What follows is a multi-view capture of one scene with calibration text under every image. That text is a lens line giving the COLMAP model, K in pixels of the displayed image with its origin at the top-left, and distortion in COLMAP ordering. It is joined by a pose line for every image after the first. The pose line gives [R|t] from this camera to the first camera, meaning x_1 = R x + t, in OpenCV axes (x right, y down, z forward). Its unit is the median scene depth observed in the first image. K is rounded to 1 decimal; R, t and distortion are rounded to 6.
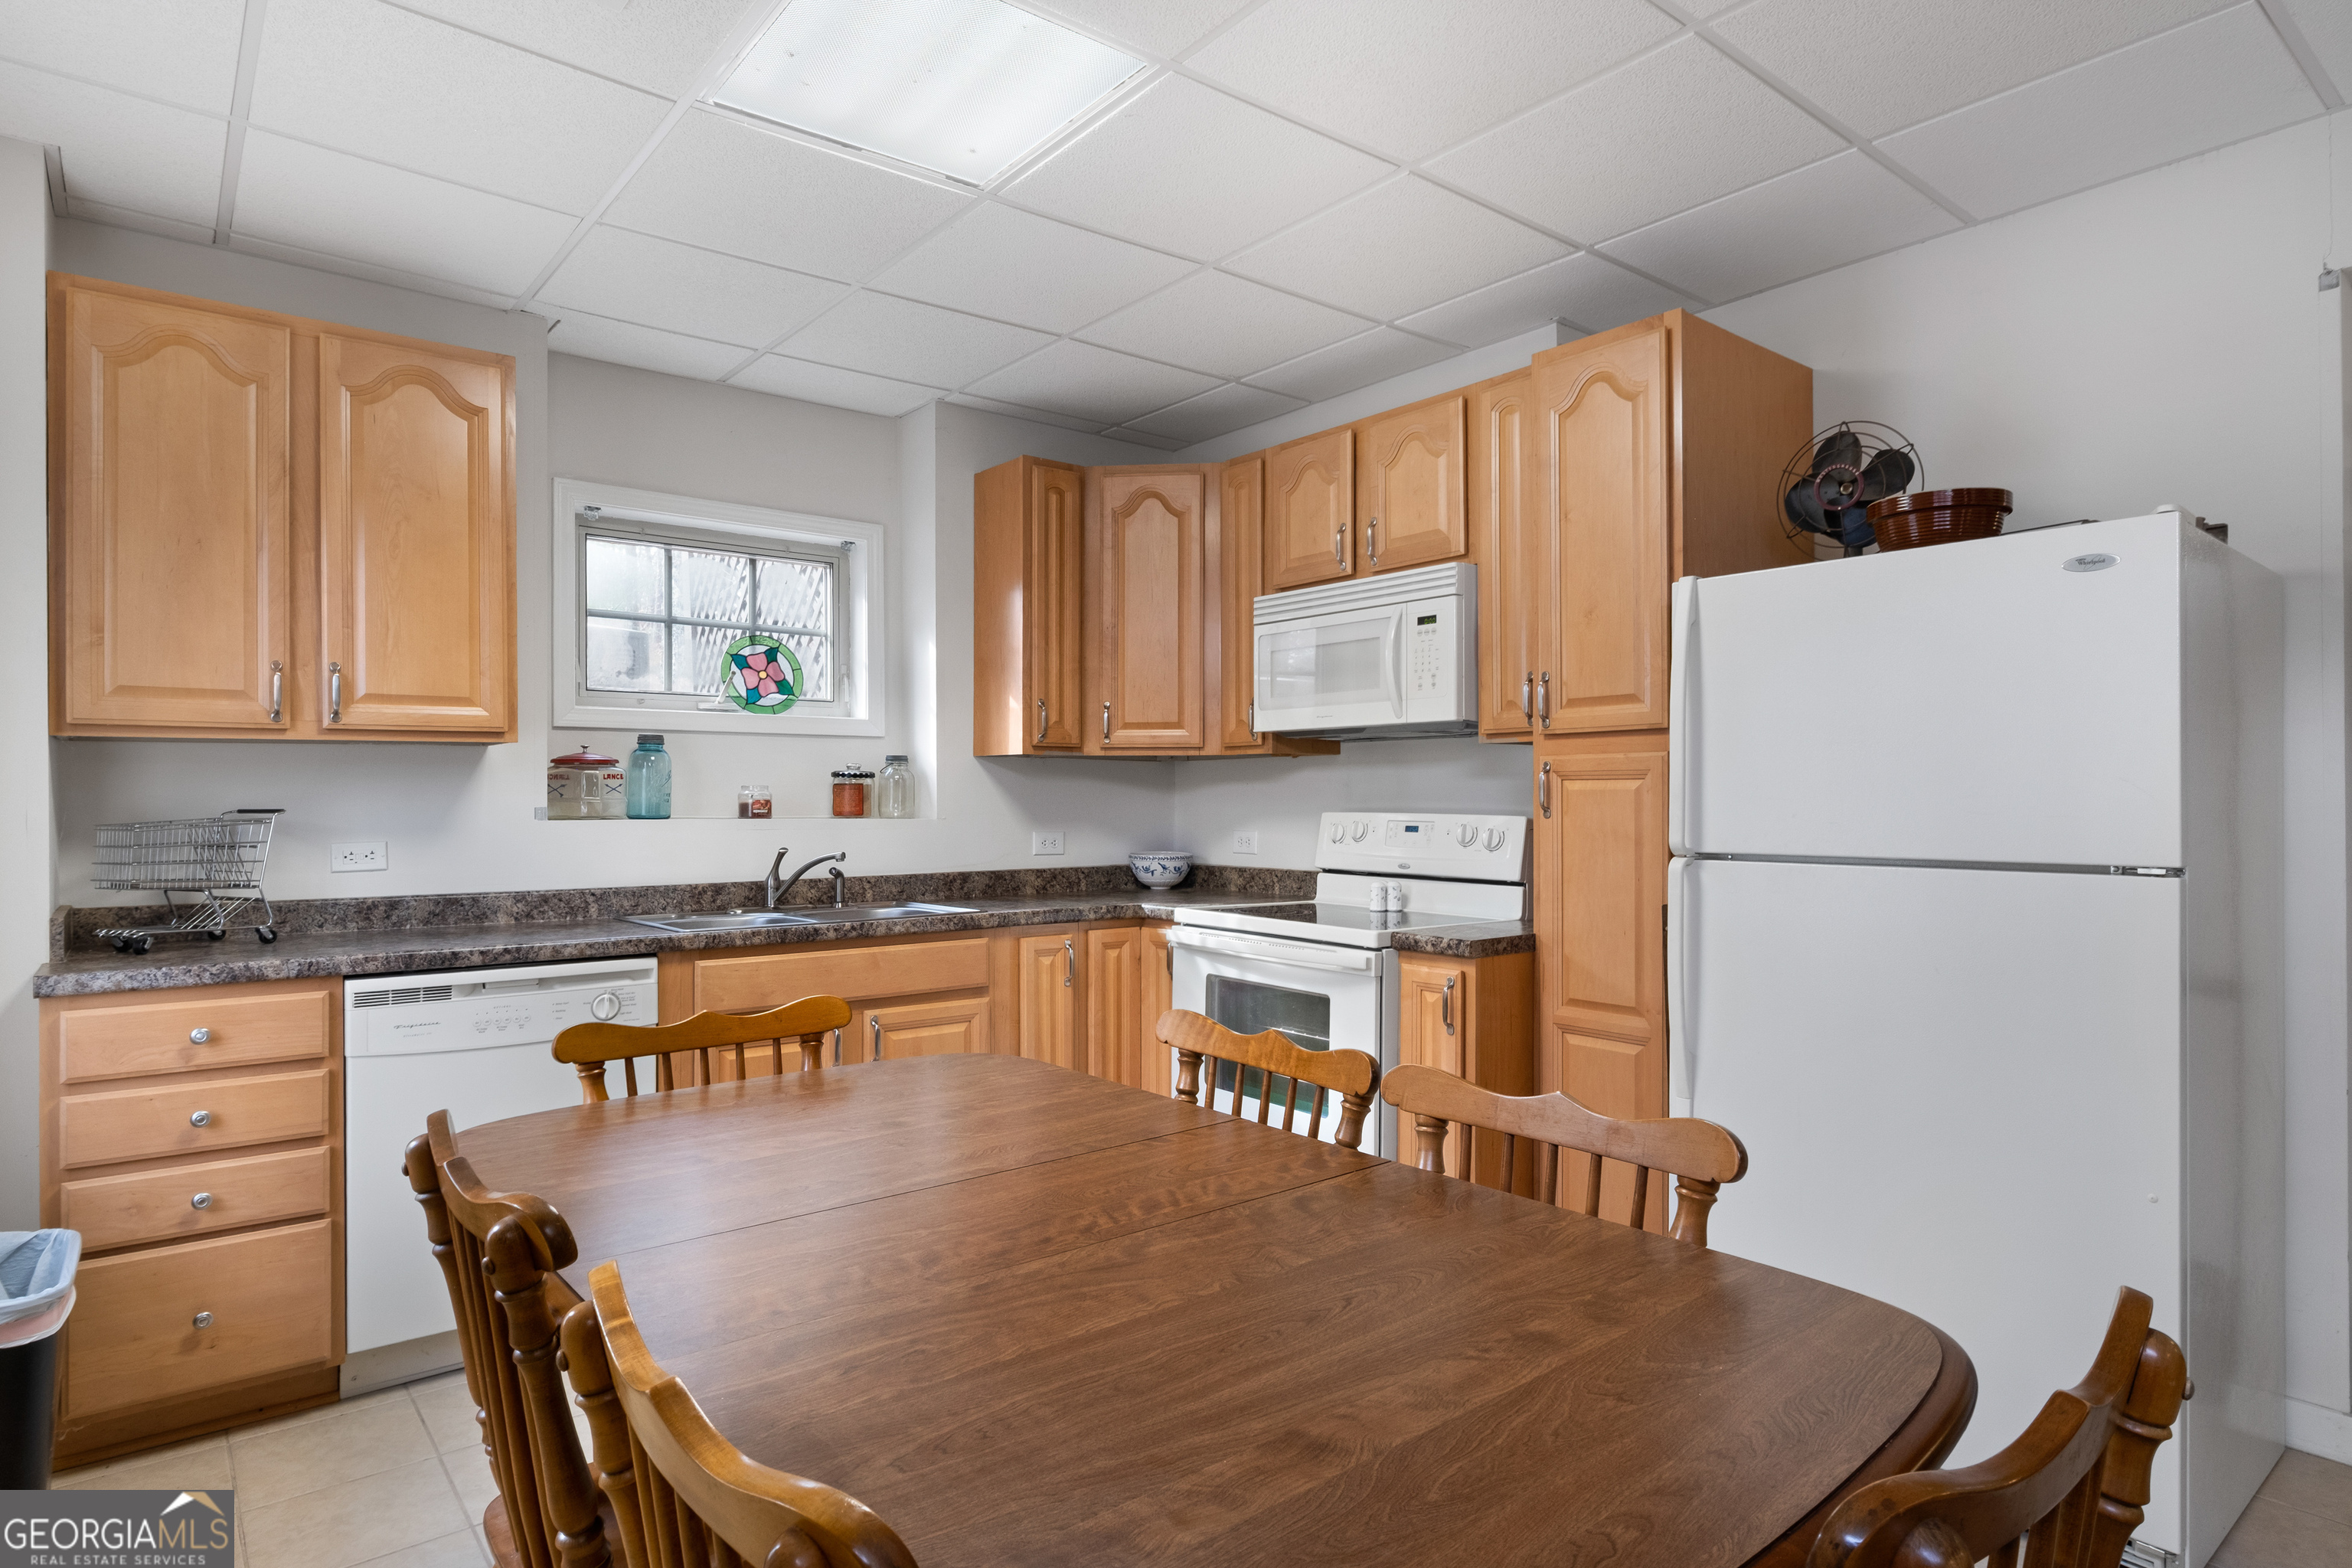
lens RADIAL K [[1281.1, 0, 1176.0], [0, 1281.1, 784.0], [0, 0, 1]] dist [0.002880, 0.001329]
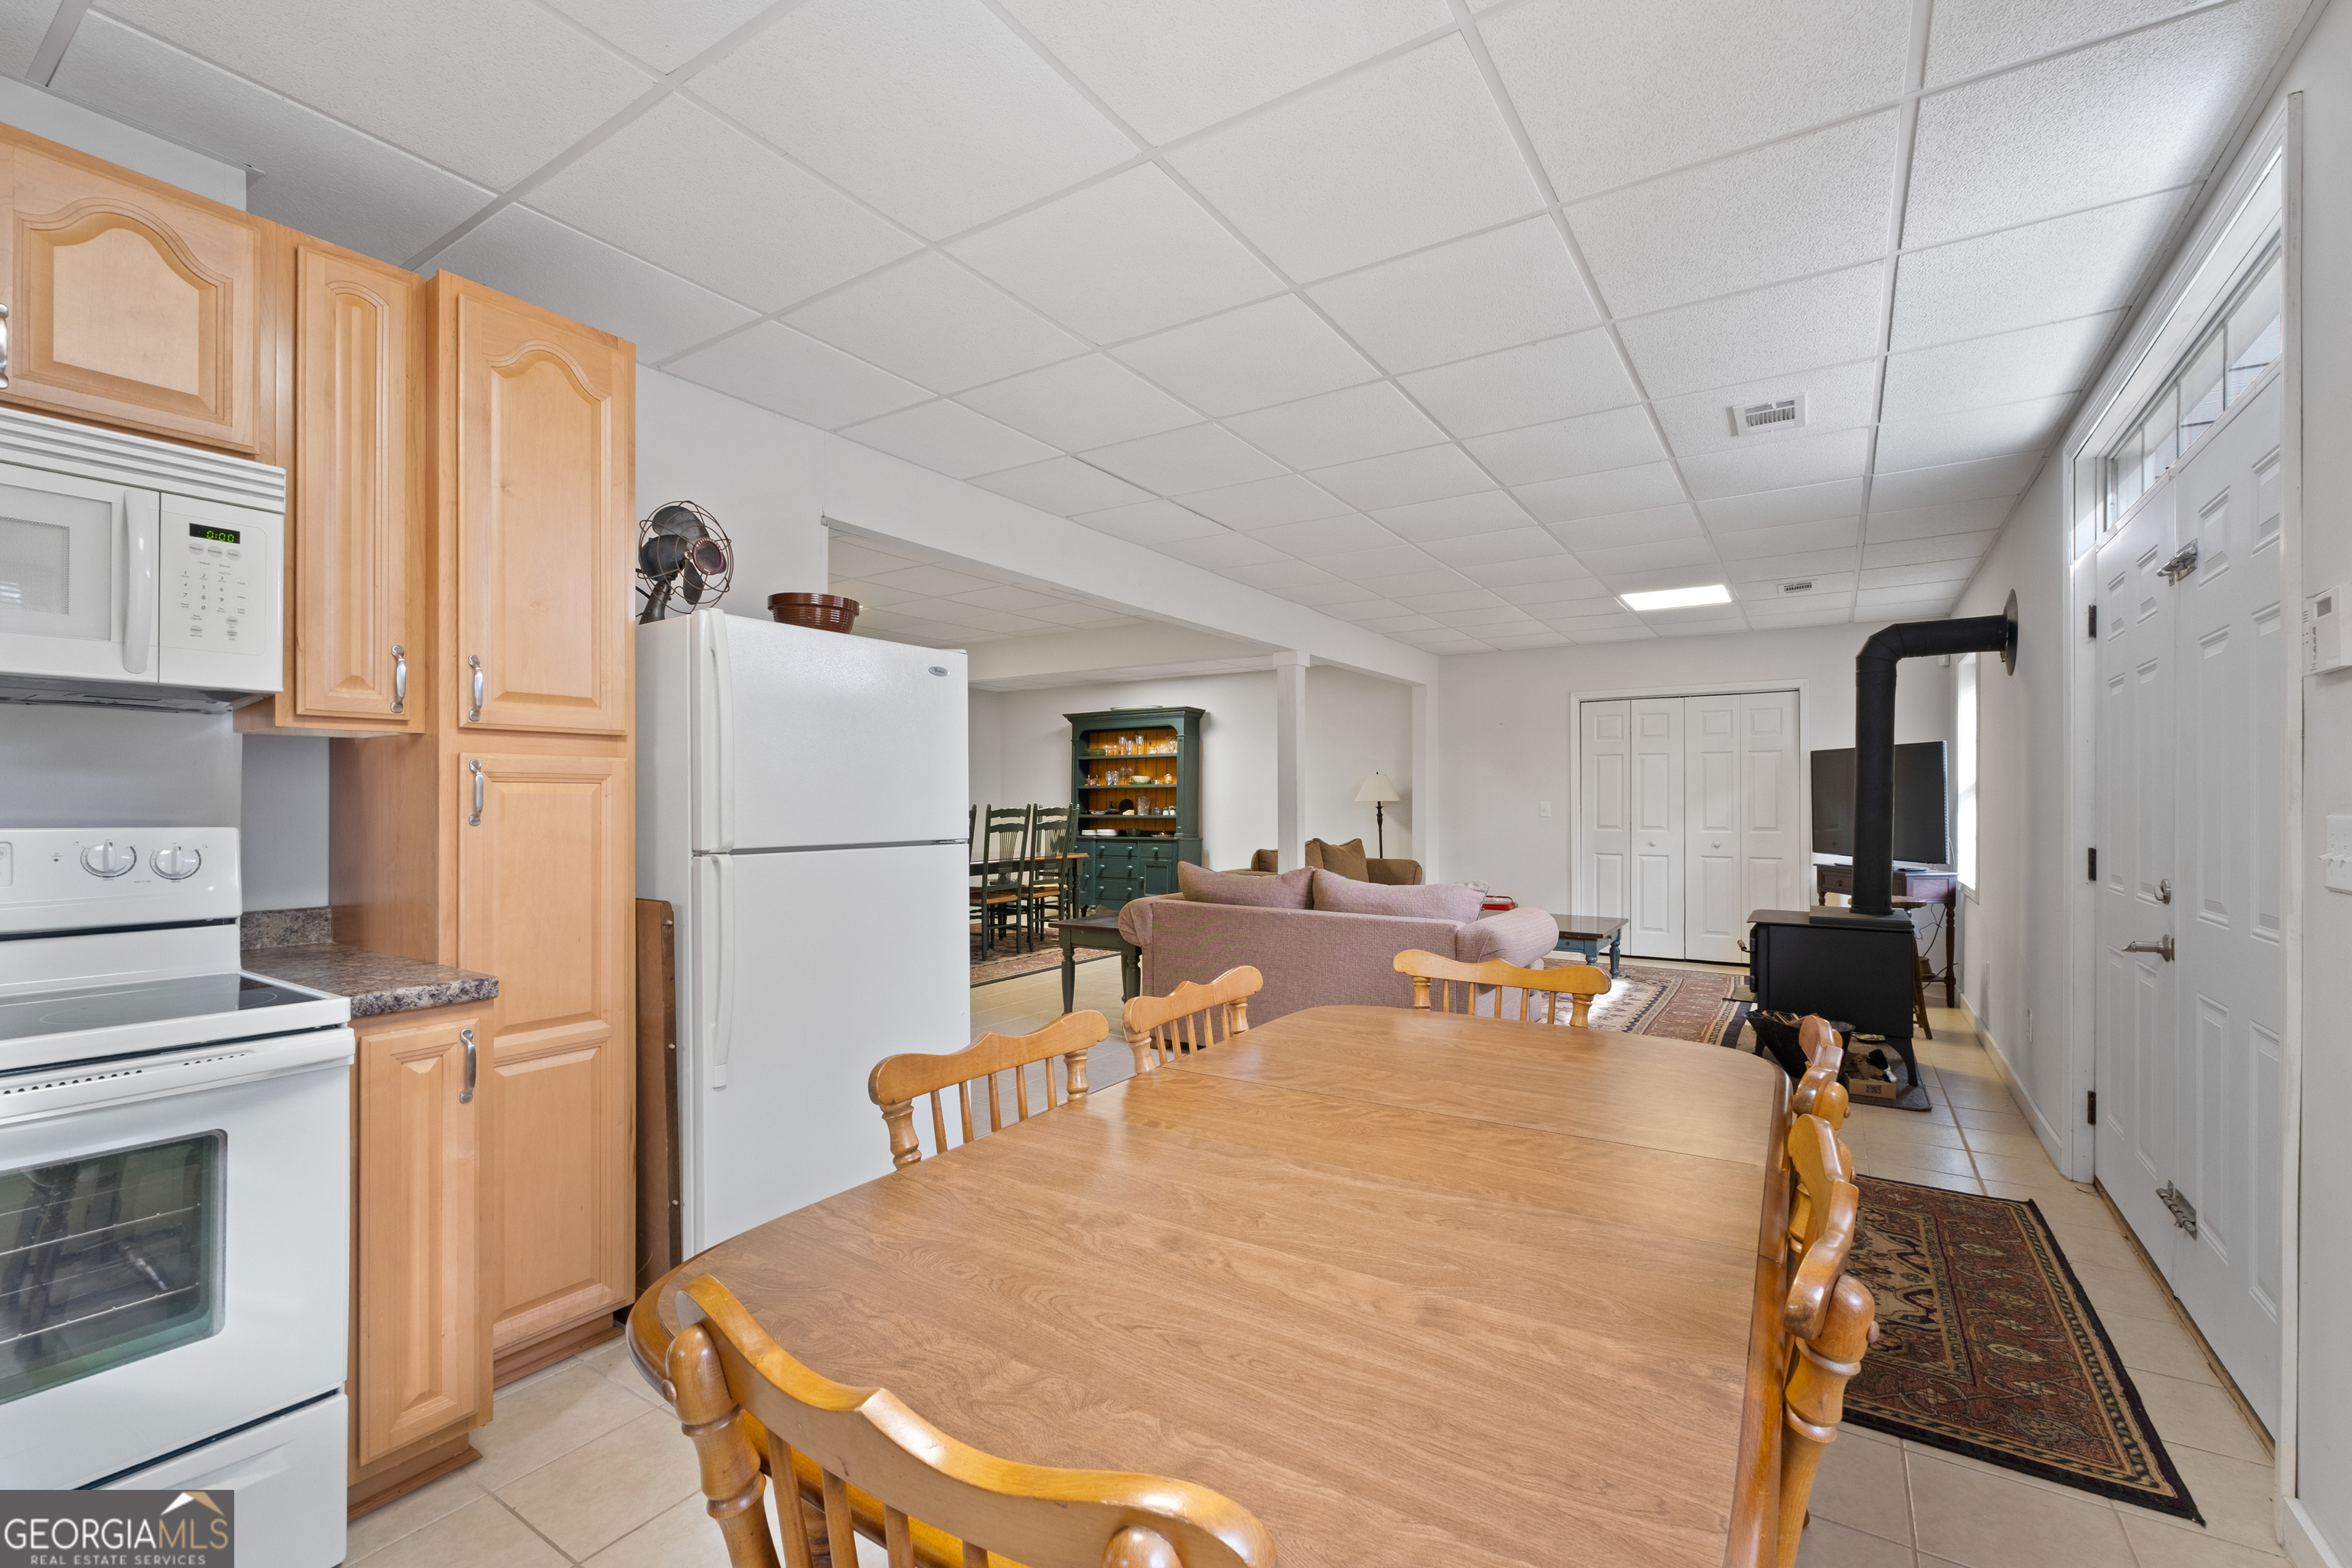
lens RADIAL K [[995.4, 0, 1186.5], [0, 995.4, 802.4], [0, 0, 1]] dist [-0.008854, 0.000079]
pose [[-0.311018, -0.000672, 0.950404, -0.497438], [-0.011484, 0.999929, -0.003051, 0.007487], [-0.950334, -0.011863, -0.311004, 0.760843]]
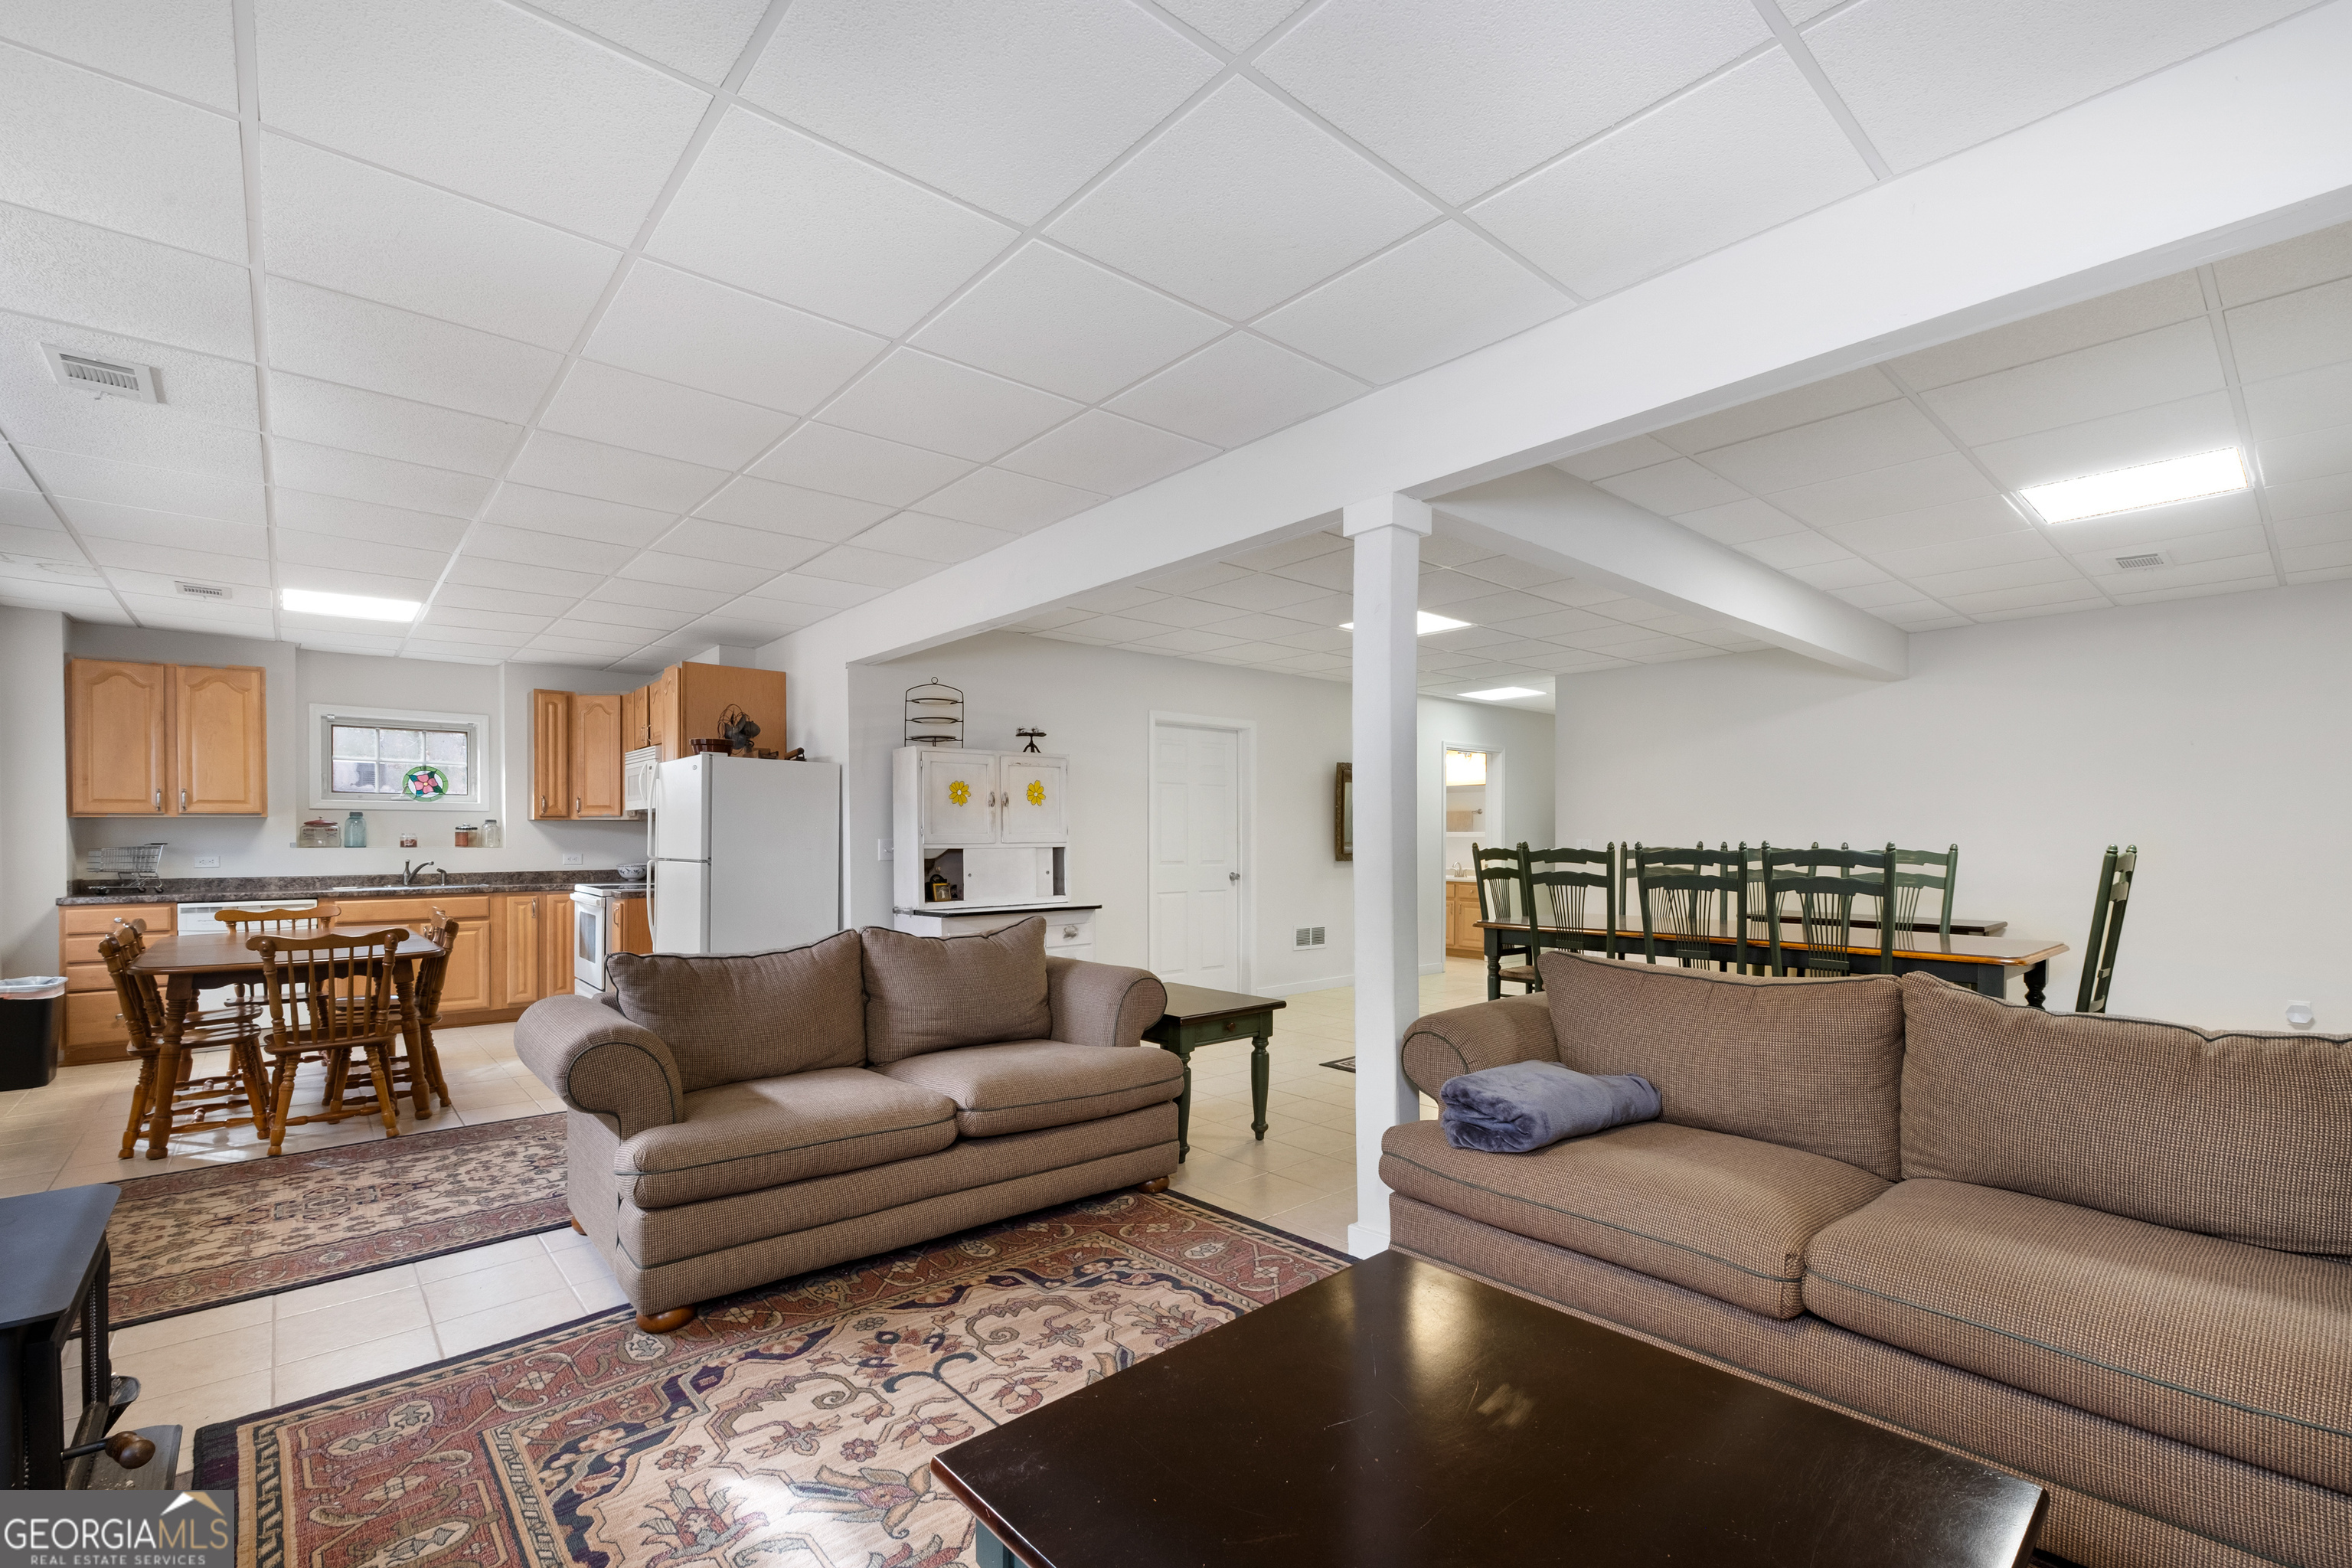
lens RADIAL K [[1012.8, 0, 1175.3], [0, 1012.8, 837.5], [0, 0, 1]] dist [-0.000674, -0.000213]
pose [[0.999110, -0.000328, 0.042168, 1.298930], [-0.000112, 0.999945, 0.010440, -0.014225], [-0.042169, -0.010435, 0.999056, -1.176930]]
